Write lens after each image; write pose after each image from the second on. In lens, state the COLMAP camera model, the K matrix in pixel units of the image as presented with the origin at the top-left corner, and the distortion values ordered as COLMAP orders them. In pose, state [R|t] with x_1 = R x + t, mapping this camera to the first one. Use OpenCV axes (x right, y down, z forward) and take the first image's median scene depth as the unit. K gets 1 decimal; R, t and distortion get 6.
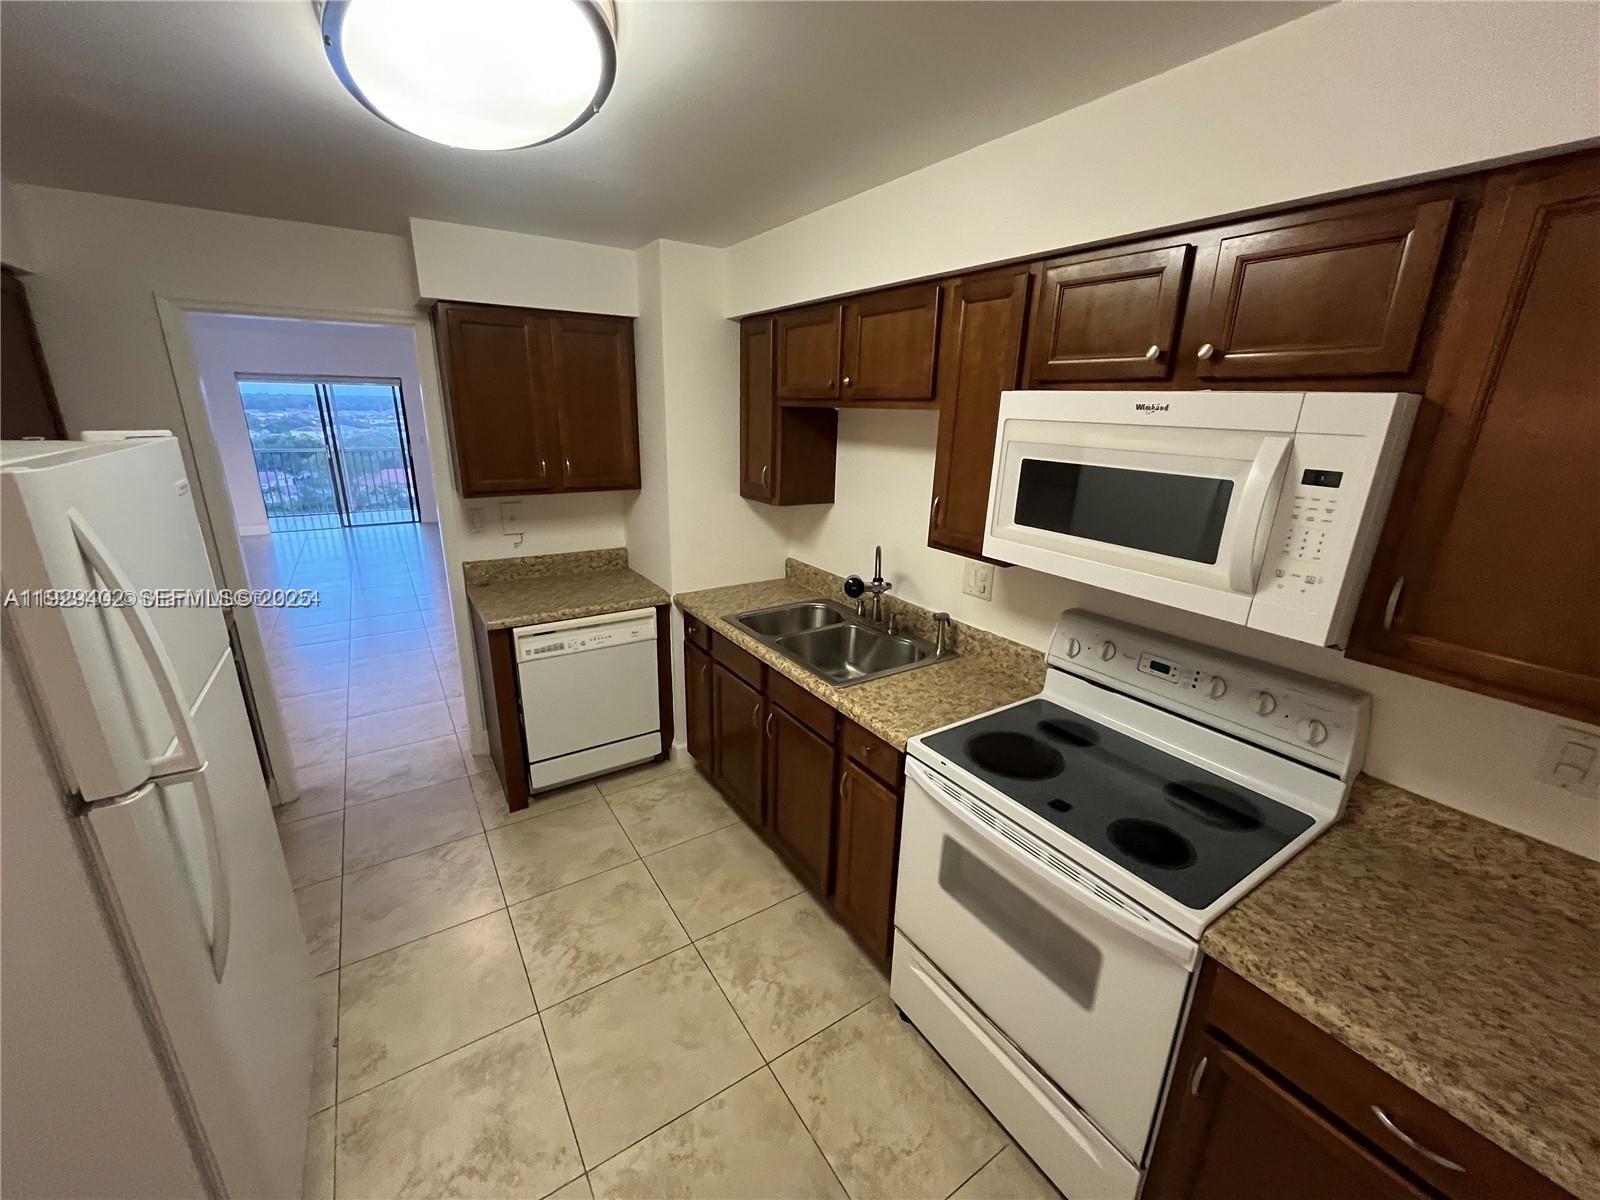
lens RADIAL K [[641.8, 0, 799.3], [0, 641.8, 607.4], [0, 0, 1]] dist [-0.003488, -0.000008]
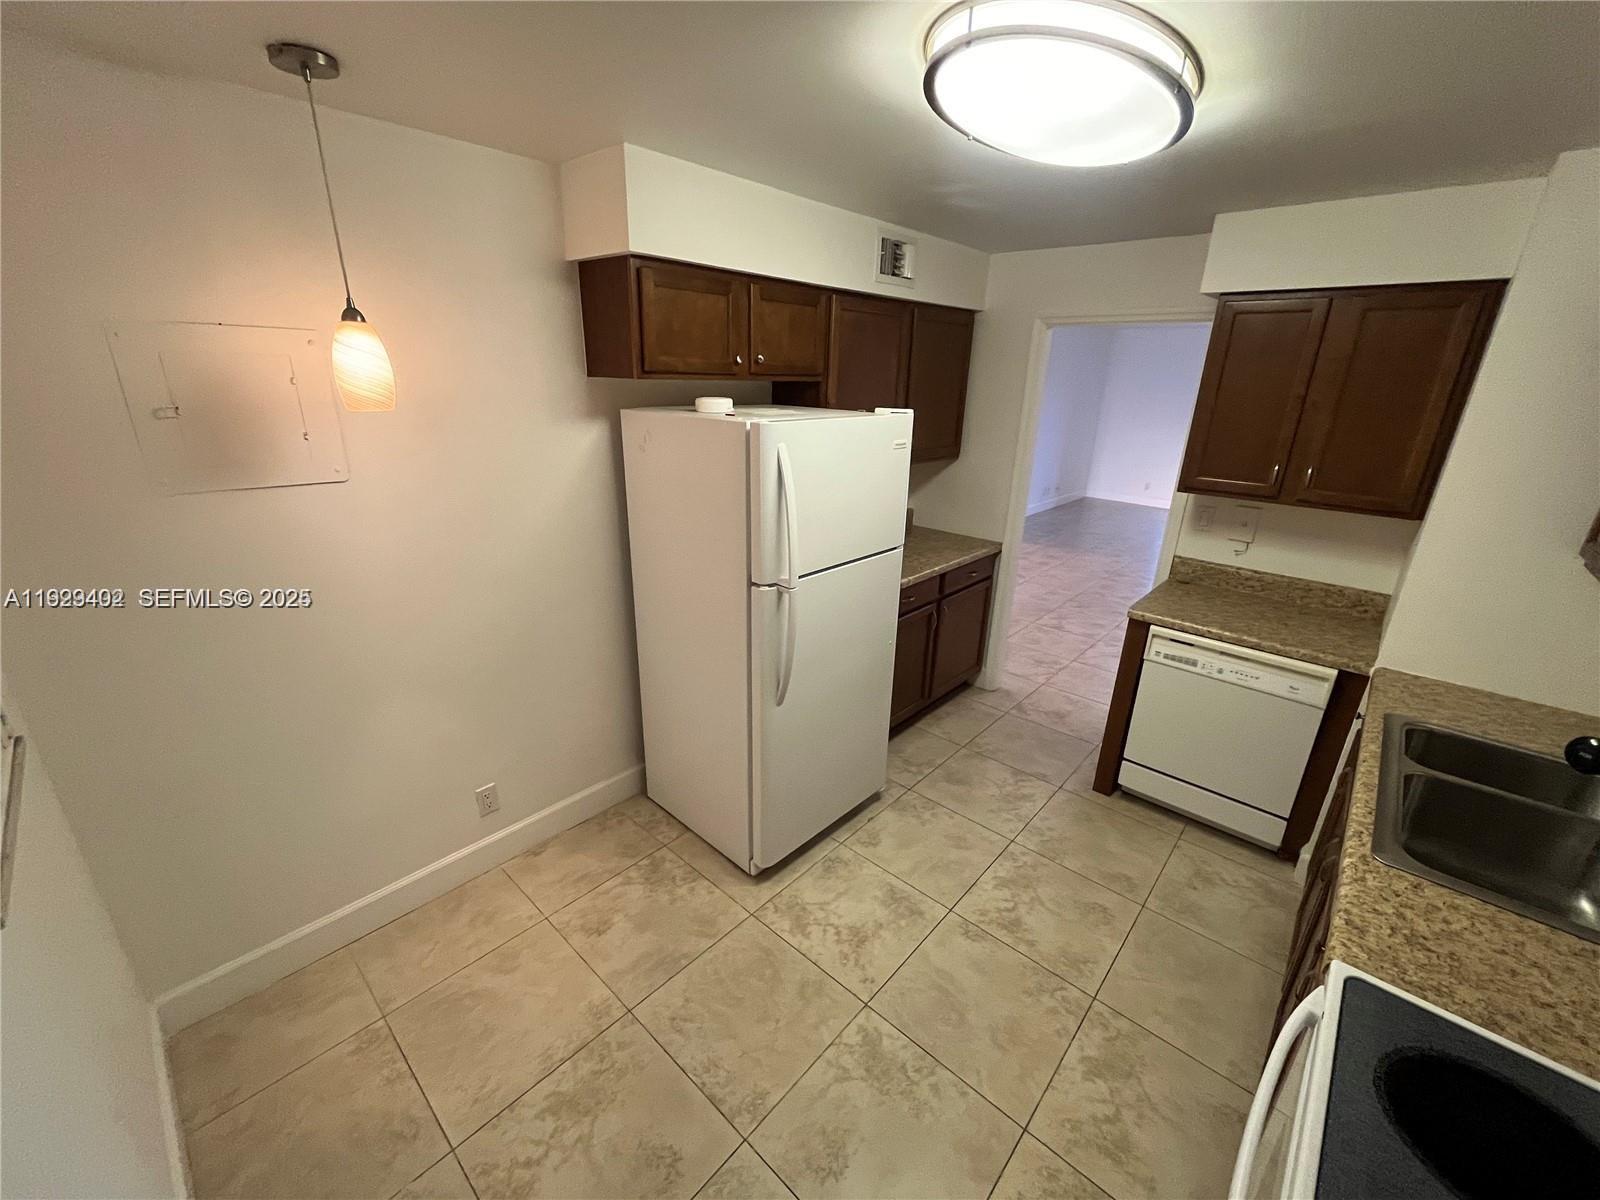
lens RADIAL K [[641.8, 0, 799.3], [0, 641.8, 607.4], [0, 0, 1]] dist [-0.003488, -0.000008]
pose [[0.250831, 0.317029, -0.914646, 0.334707], [-0.306837, 0.922169, 0.235490, -0.061544], [0.918115, 0.221579, 0.328585, 0.175799]]
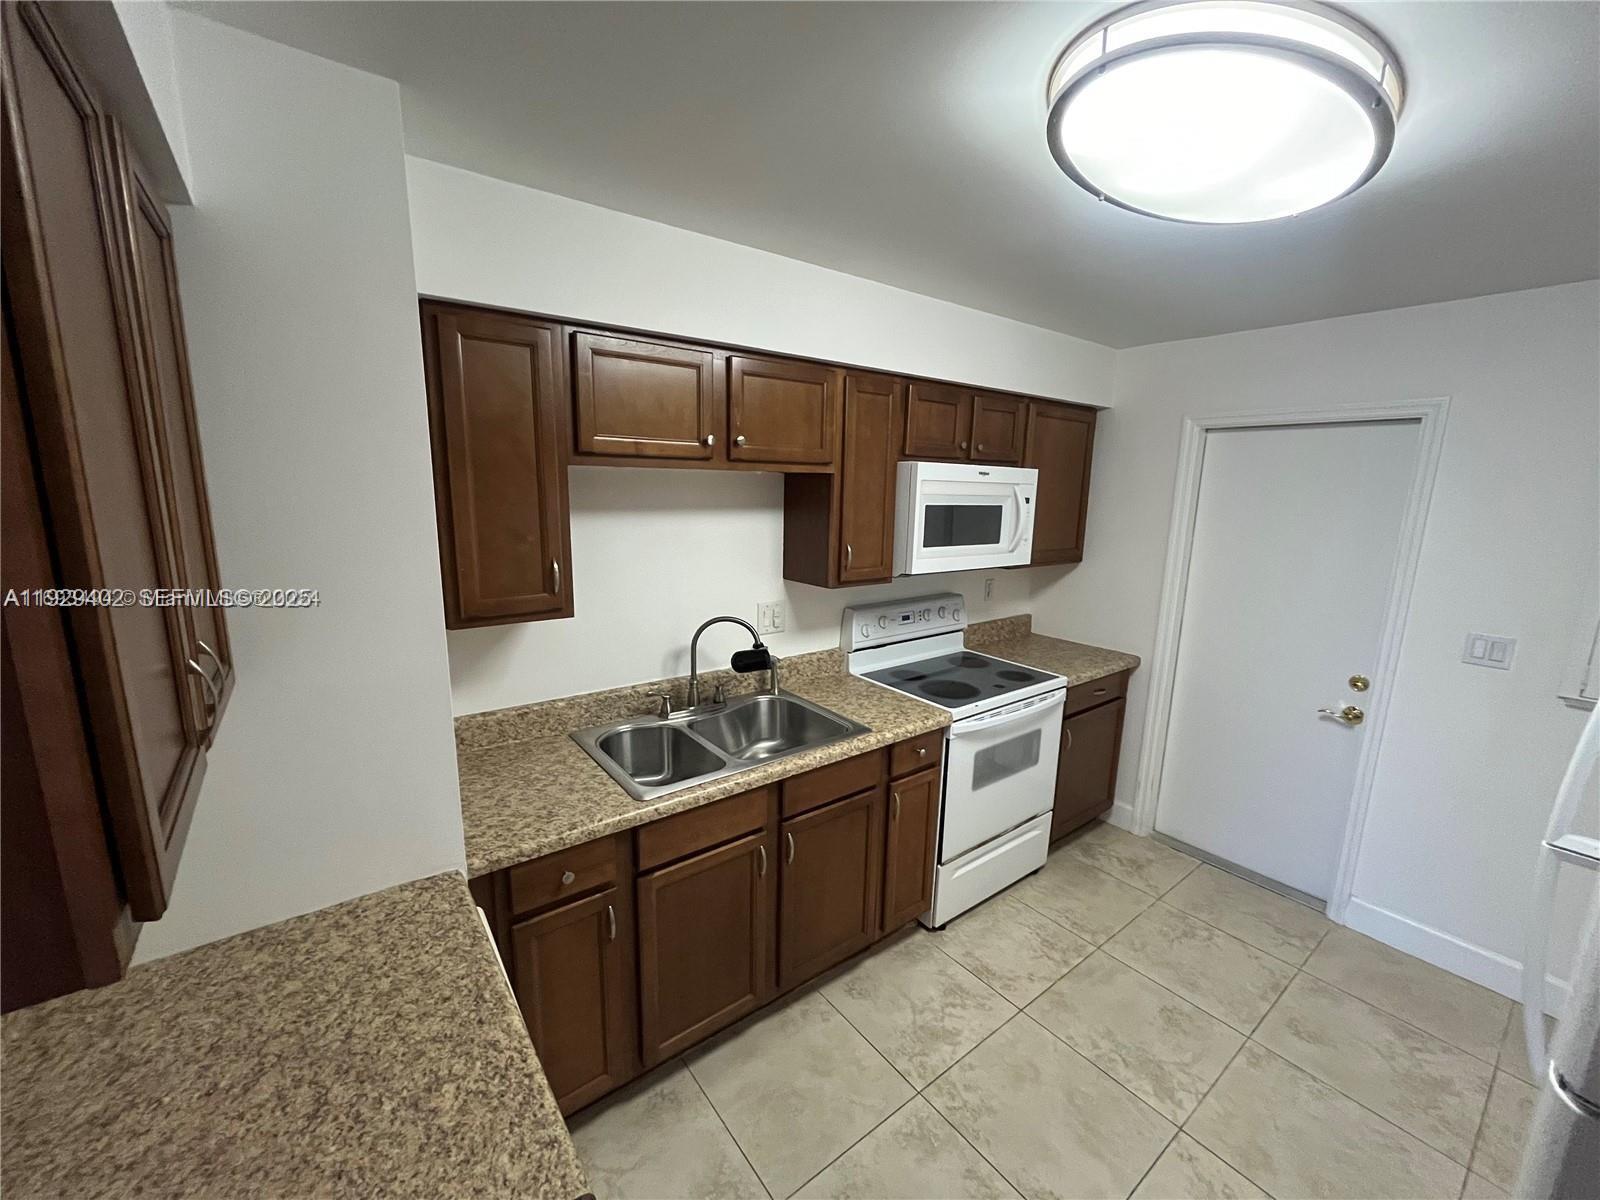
lens RADIAL K [[641.5, 0, 785.1], [0, 641.5, 608.7], [0, 0, 1]] dist [-0.015565, -0.000050]
pose [[-0.062810, -0.211611, 0.975334, -0.737024], [0.281029, 0.933970, 0.220734, -0.270119], [-0.957642, 0.287961, 0.000807, 0.867731]]
